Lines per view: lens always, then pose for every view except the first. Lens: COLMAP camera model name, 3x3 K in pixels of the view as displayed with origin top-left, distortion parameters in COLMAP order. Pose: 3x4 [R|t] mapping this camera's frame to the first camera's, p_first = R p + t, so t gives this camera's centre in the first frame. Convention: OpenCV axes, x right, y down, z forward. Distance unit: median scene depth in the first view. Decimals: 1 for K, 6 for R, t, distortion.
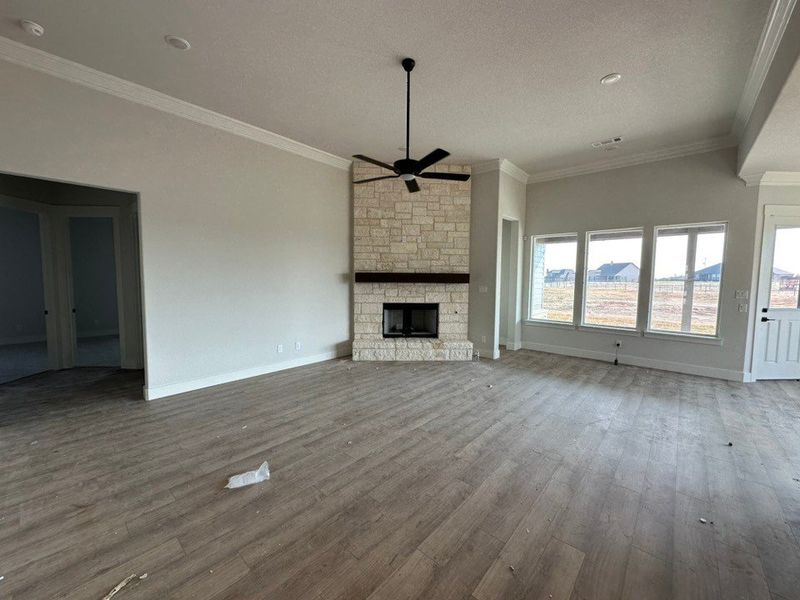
lens RADIAL K [[318.4, 0, 397.6], [0, 318.4, 301.0], [0, 0, 1]] dist [-0.001111, 0.000205]
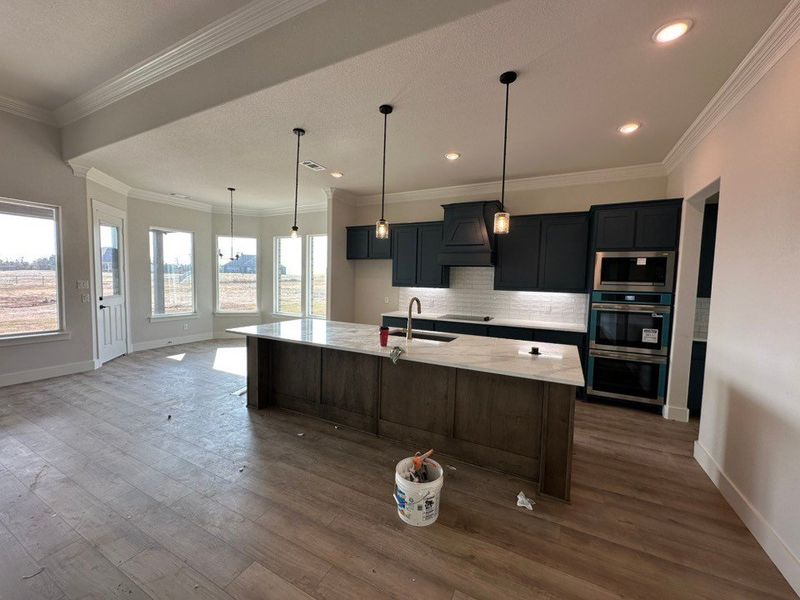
lens RADIAL K [[318.4, 0, 402.9], [0, 318.4, 297.0], [0, 0, 1]] dist [-0.001111, 0.000205]
pose [[-0.257103, -0.070392, 0.963817, -0.112547], [0.046848, 0.995263, 0.085186, -0.015277], [-0.965248, 0.067055, -0.252587, 0.223016]]
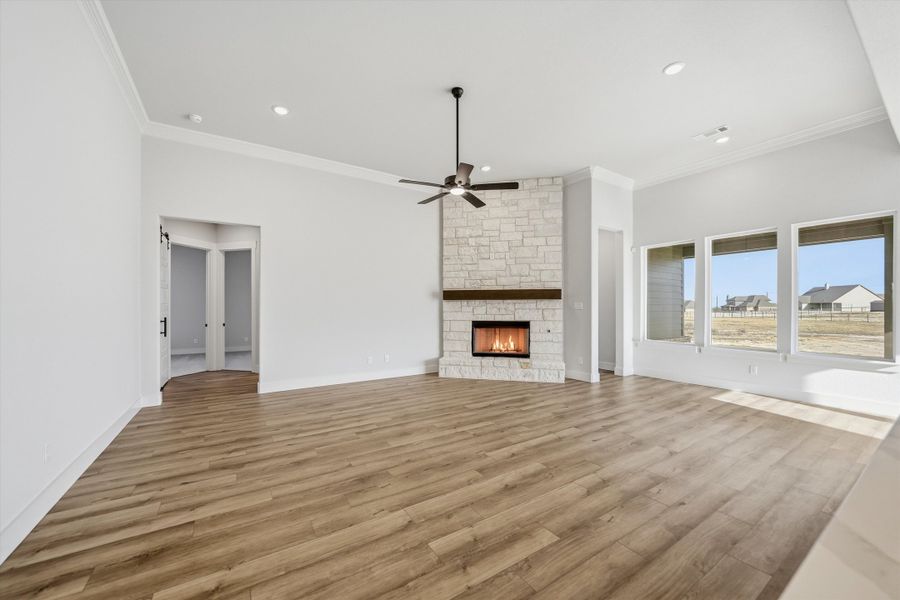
lens RADIAL K [[337.8, 0, 441.2], [0, 337.8, 310.6], [0, 0, 1]] dist [-0.016779, 0.002524]
pose [[0.961987, -0.006866, -0.273009, 0.153336], [-0.011953, 0.997667, -0.067208, 0.047642], [0.272833, 0.067917, 0.959661, -0.042354]]
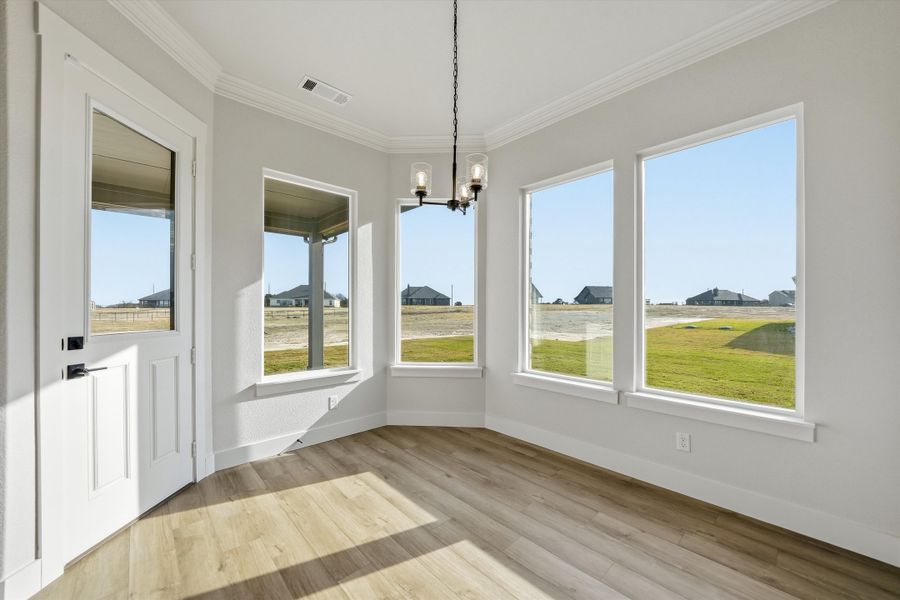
lens RADIAL K [[337.8, 0, 448.4], [0, 337.8, 306.8], [0, 0, 1]] dist [-0.016779, 0.002524]
pose [[0.085493, -0.004296, 0.996330, 0.659897], [0.071581, 0.997433, -0.001841, 0.015551], [-0.993764, 0.071475, 0.085581, 0.455350]]
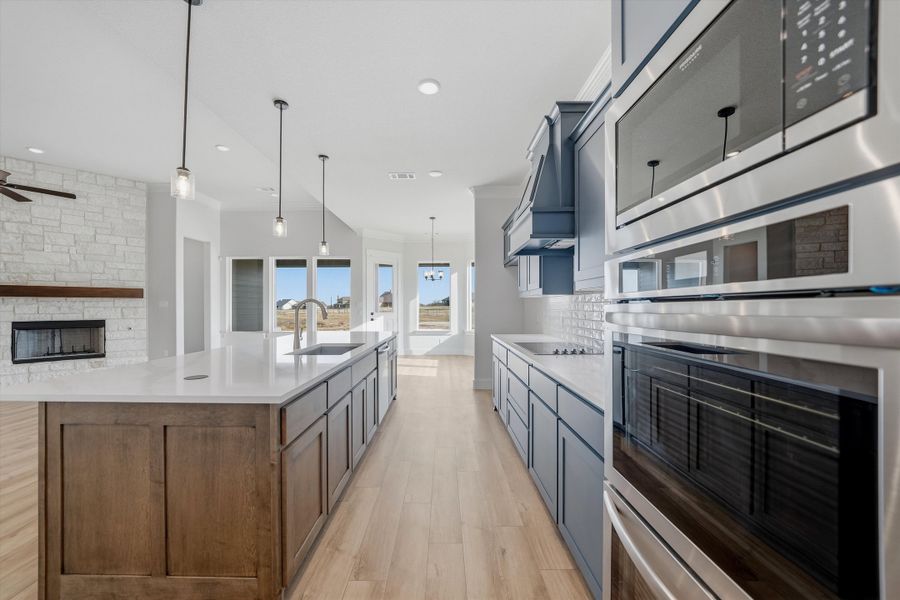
lens RADIAL K [[337.8, 0, 442.3], [0, 337.8, 306.1], [0, 0, 1]] dist [-0.016779, 0.002524]
pose [[0.749312, -0.010615, 0.662132, 0.229657], [0.057681, 0.997117, -0.049291, 0.074125], [-0.659700, 0.075127, 0.747765, -0.396237]]
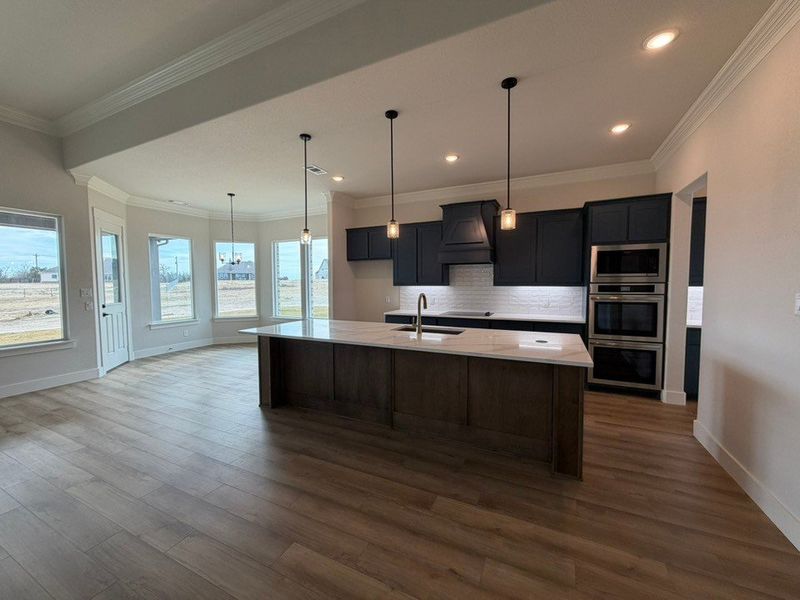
lens RADIAL K [[318.4, 0, 399.6], [0, 318.4, 296.2], [0, 0, 1]] dist [-0.001111, 0.000205]
pose [[-0.279052, -0.051070, 0.958917, -0.123767], [0.074284, 0.994444, 0.074579, -0.008230], [-0.957398, 0.092043, -0.273708, 0.258629]]
